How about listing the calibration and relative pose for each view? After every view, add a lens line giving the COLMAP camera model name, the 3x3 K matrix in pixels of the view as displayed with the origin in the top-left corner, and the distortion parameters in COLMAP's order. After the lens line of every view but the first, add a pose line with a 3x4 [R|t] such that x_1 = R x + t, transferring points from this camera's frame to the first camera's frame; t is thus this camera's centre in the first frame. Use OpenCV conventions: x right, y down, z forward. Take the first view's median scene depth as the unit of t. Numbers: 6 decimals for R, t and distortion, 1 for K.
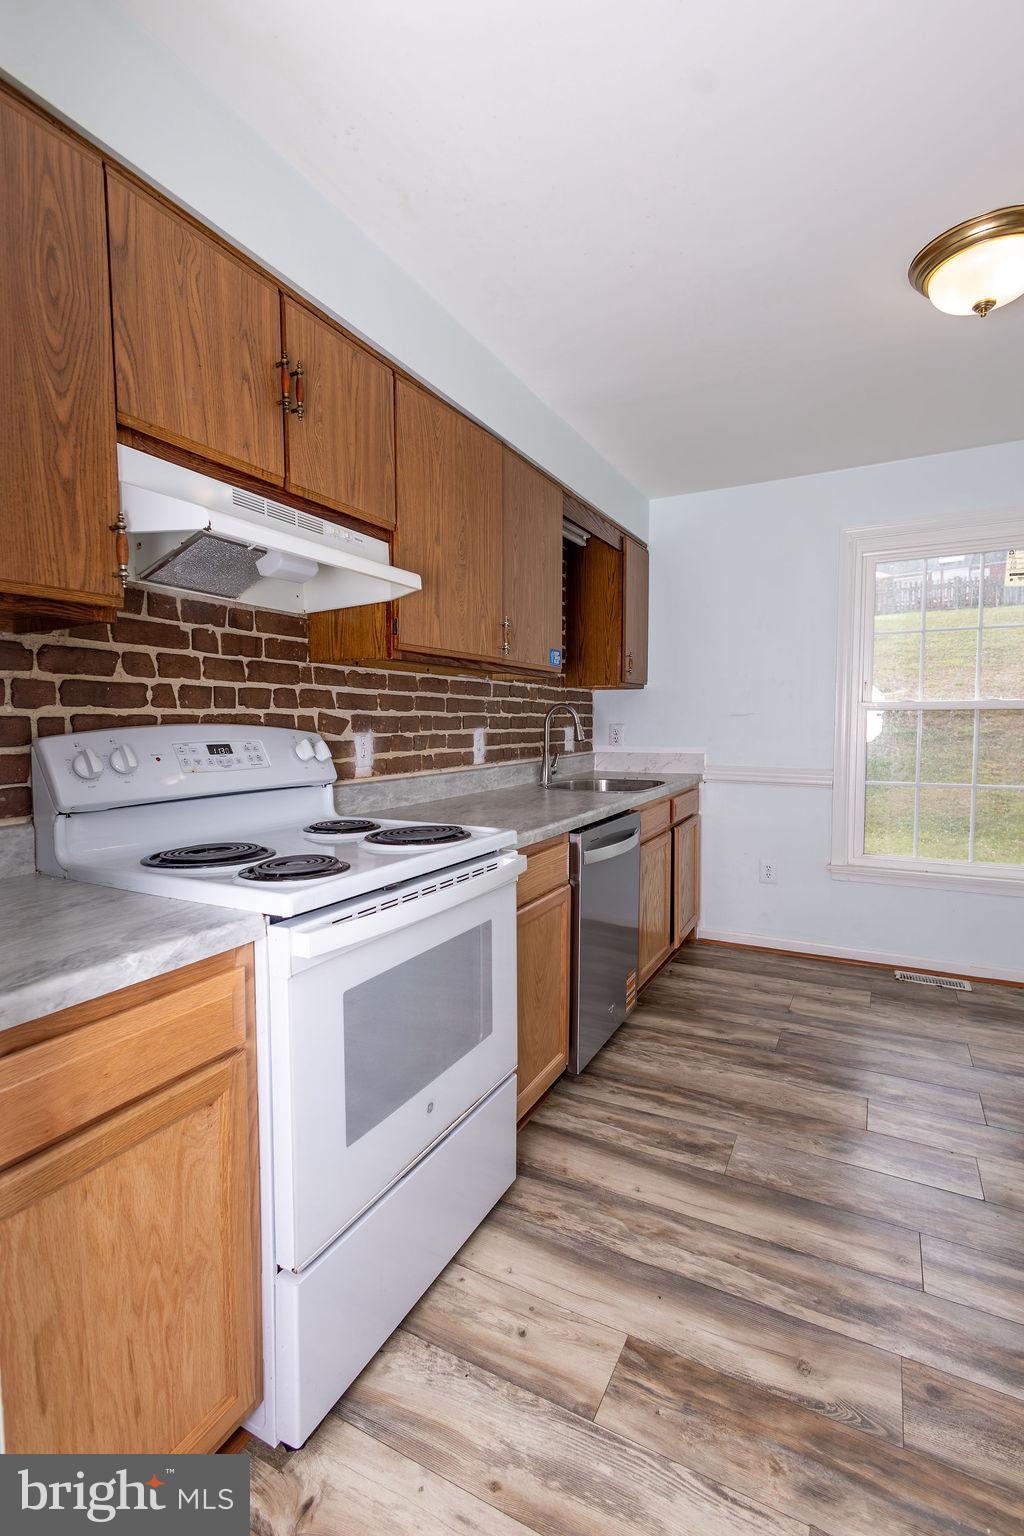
lens RADIAL K [[705.9, 0, 518.3], [0, 705.9, 769.0], [0, 0, 1]] dist [0.012593, -0.004533]
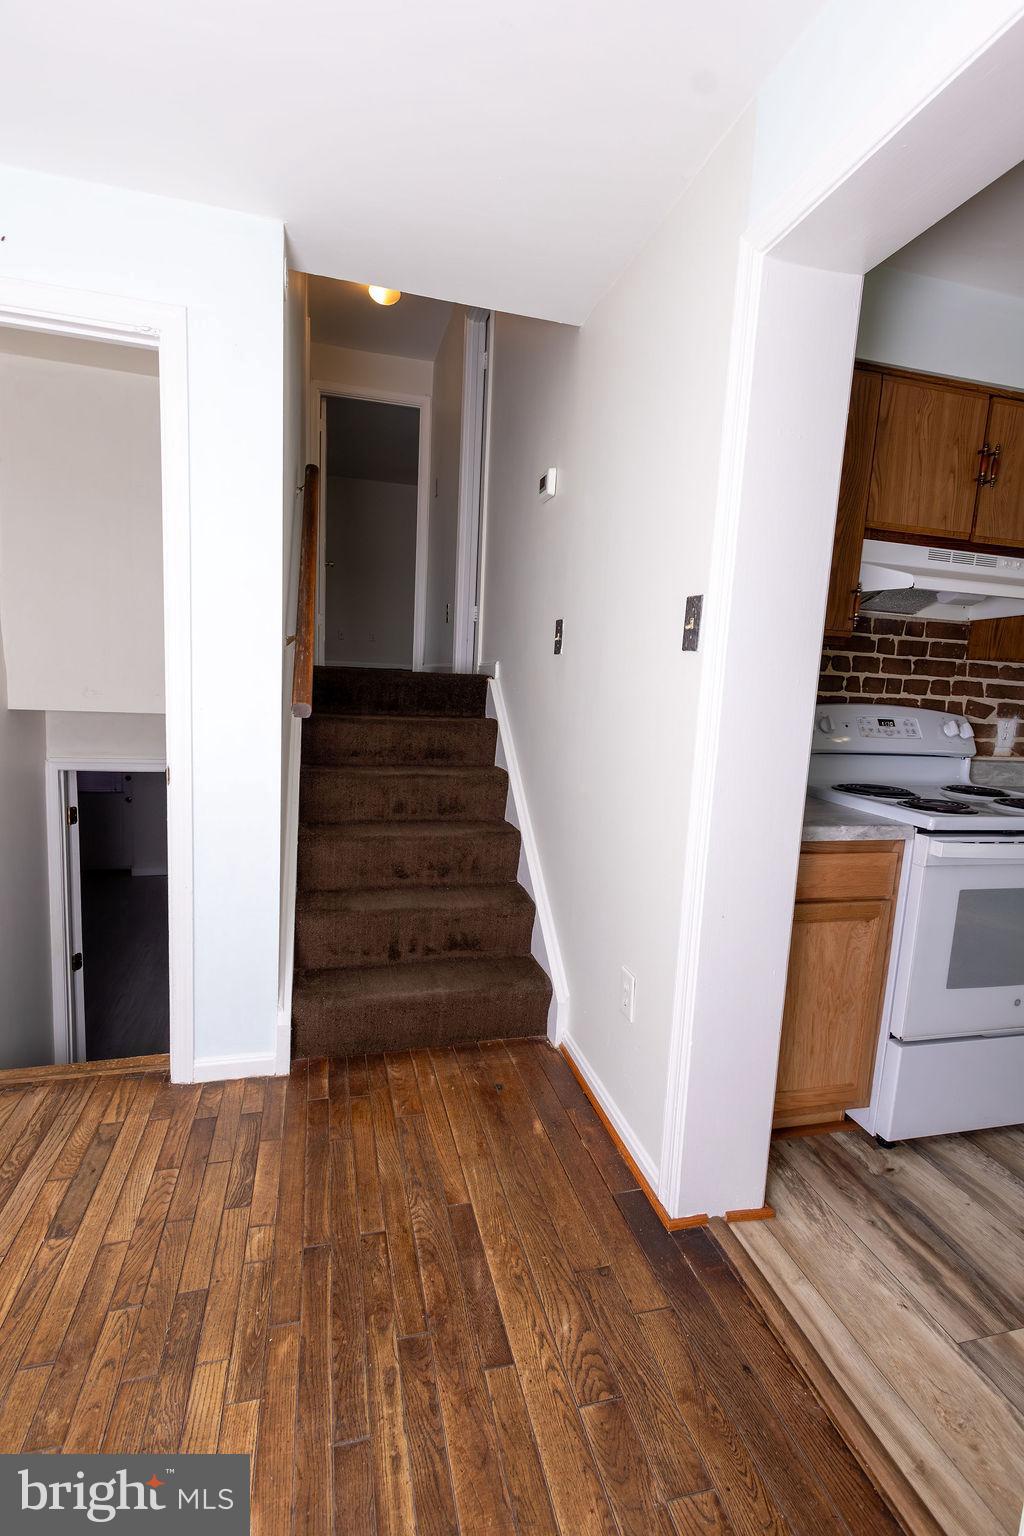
lens RADIAL K [[705.9, 0, 505.9], [0, 705.9, 769.9], [0, 0, 1]] dist [0.012593, -0.004533]
pose [[0.668107, 0.139736, -0.730826, 0.147437], [-0.104073, 0.990102, 0.094169, 0.013921], [0.736751, 0.013144, 0.676037, -0.623471]]
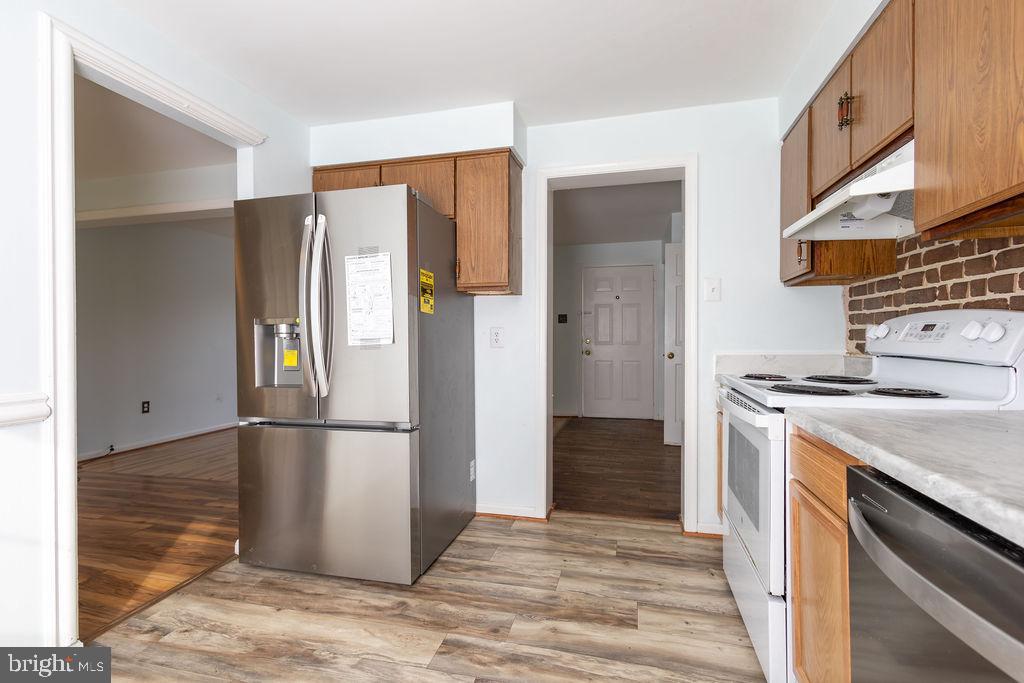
lens RADIAL K [[470.6, 0, 513.7], [0, 470.6, 339.4], [0, 0, 1]] dist [0.012593, -0.004533]
pose [[-0.973887, 0.015947, -0.226471, 0.718162], [-0.000795, 0.997284, 0.073641, -0.085160], [0.227030, 0.071898, -0.971230, 1.989062]]
